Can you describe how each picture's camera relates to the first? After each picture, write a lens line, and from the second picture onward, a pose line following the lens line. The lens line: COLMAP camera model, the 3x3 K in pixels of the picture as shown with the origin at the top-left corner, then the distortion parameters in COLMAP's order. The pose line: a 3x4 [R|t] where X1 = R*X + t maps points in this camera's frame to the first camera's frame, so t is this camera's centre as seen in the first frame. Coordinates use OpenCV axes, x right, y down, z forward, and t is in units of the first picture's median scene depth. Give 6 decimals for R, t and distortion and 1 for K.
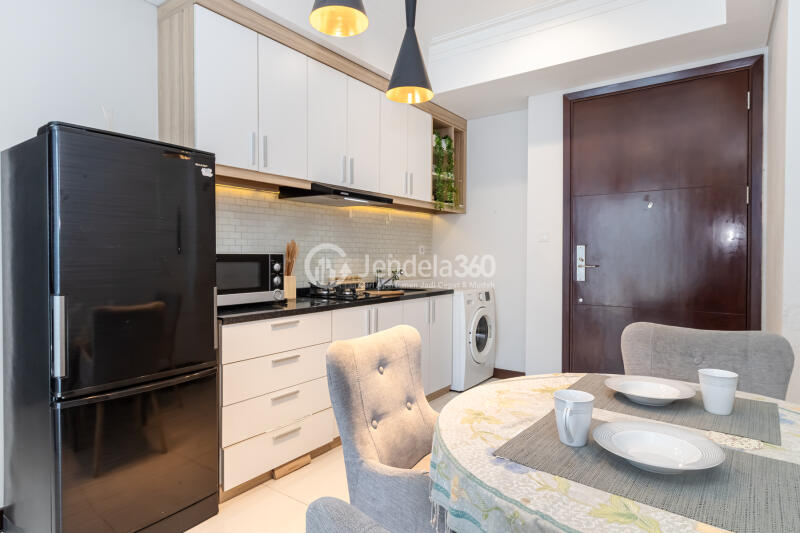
lens RADIAL K [[449.2, 0, 399.9], [0, 449.2, 263.6], [0, 0, 1]] dist [0.000646, 0.000158]
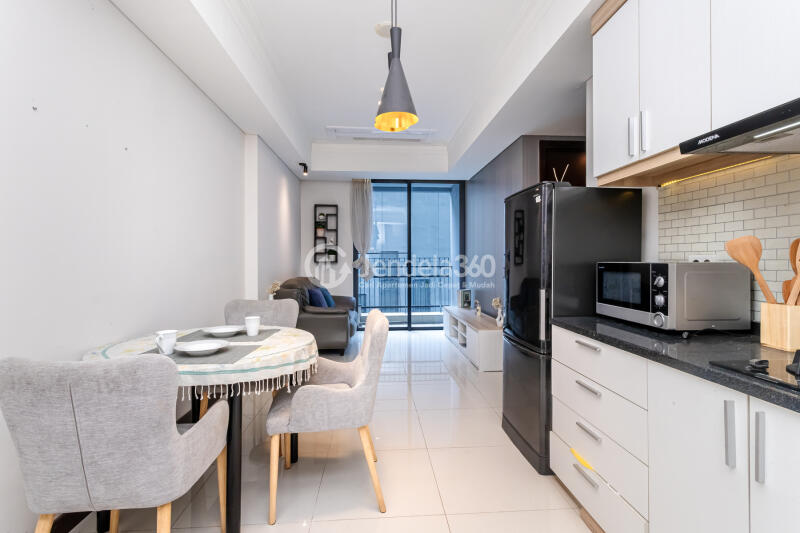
lens RADIAL K [[381.4, 0, 401.8], [0, 381.4, 262.1], [0, 0, 1]] dist [0.008420, 0.000066]
pose [[-0.766271, 0.000186, -0.642517, 0.427968], [-0.012691, 0.999800, 0.015424, -0.026632], [0.642392, 0.019974, -0.766116, 1.190102]]
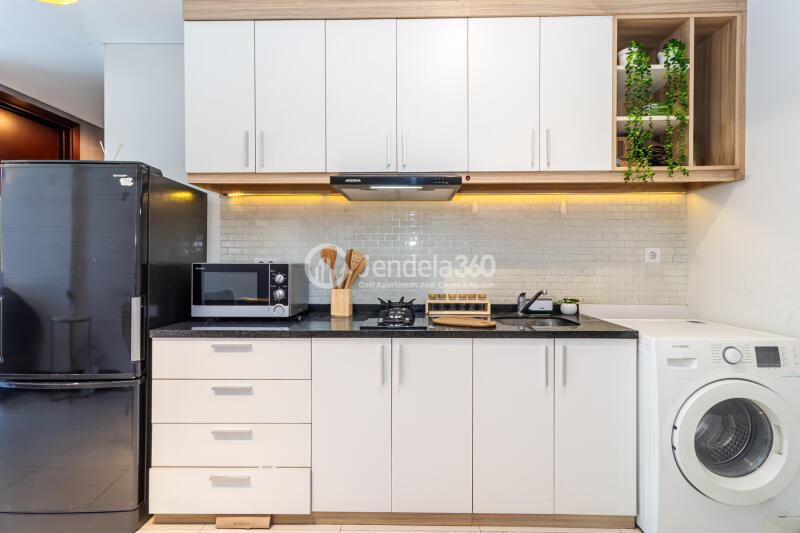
lens RADIAL K [[381.4, 0, 400.7], [0, 381.4, 264.2], [0, 0, 1]] dist [0.008420, 0.000066]
pose [[0.578398, -0.001265, -0.815754, 0.459933], [-0.013809, 0.999840, -0.011342, -0.014777], [0.815638, 0.017825, 0.578288, 0.756180]]
